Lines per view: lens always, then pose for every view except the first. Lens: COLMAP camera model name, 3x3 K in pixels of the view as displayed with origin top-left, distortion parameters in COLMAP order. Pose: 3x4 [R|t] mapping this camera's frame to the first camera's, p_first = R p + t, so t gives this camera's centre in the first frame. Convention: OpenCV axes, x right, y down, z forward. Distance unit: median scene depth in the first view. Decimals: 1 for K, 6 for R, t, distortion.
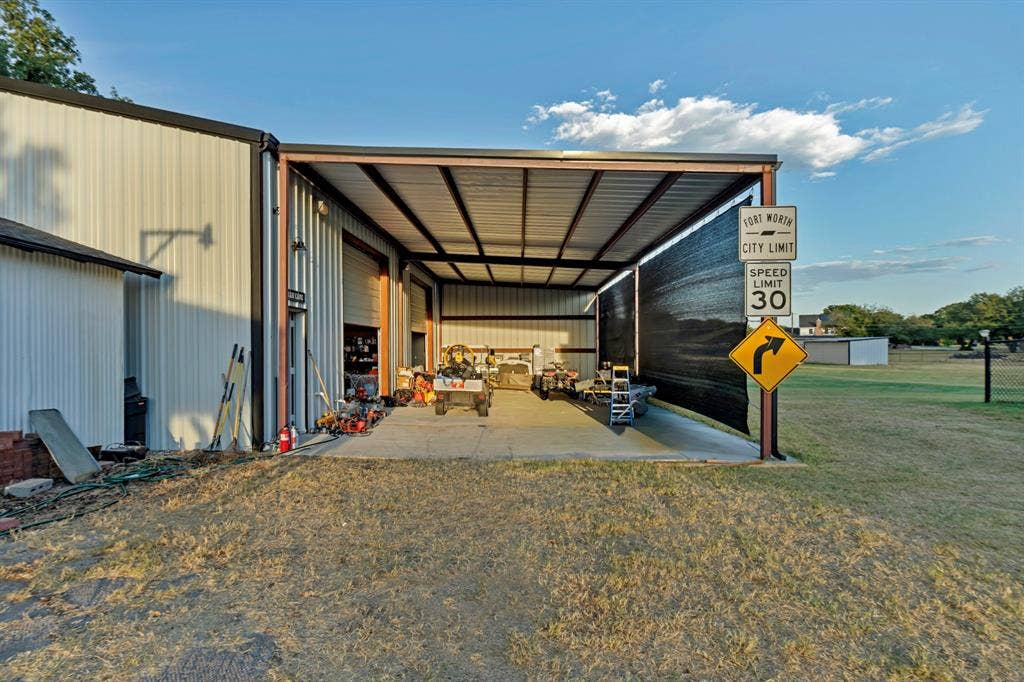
lens RADIAL K [[523.5, 0, 512.0], [0, 523.5, 341.0], [0, 0, 1]] dist [0.000194, 0.000004]
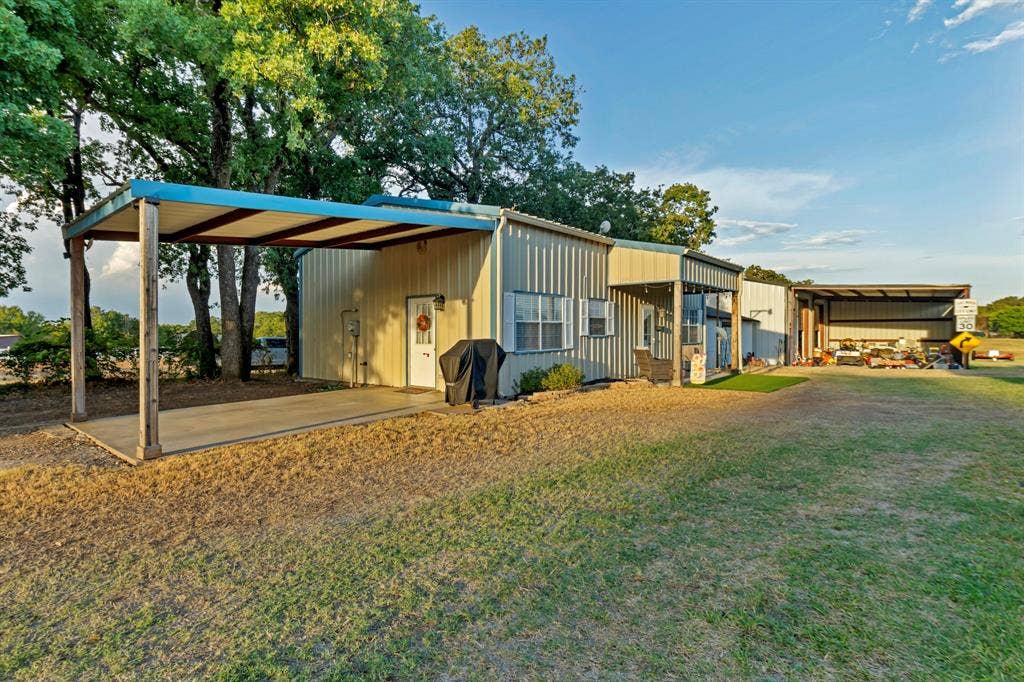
lens RADIAL K [[445.7, 0, 512.0], [0, 445.7, 341.0], [0, 0, 1]] dist [0.000435, 0.000086]
pose [[0.750894, 0.002677, -0.660417, 0.063980], [0.010980, 0.999803, 0.016537, -0.021060], [0.660331, -0.019669, 0.750717, -1.044491]]
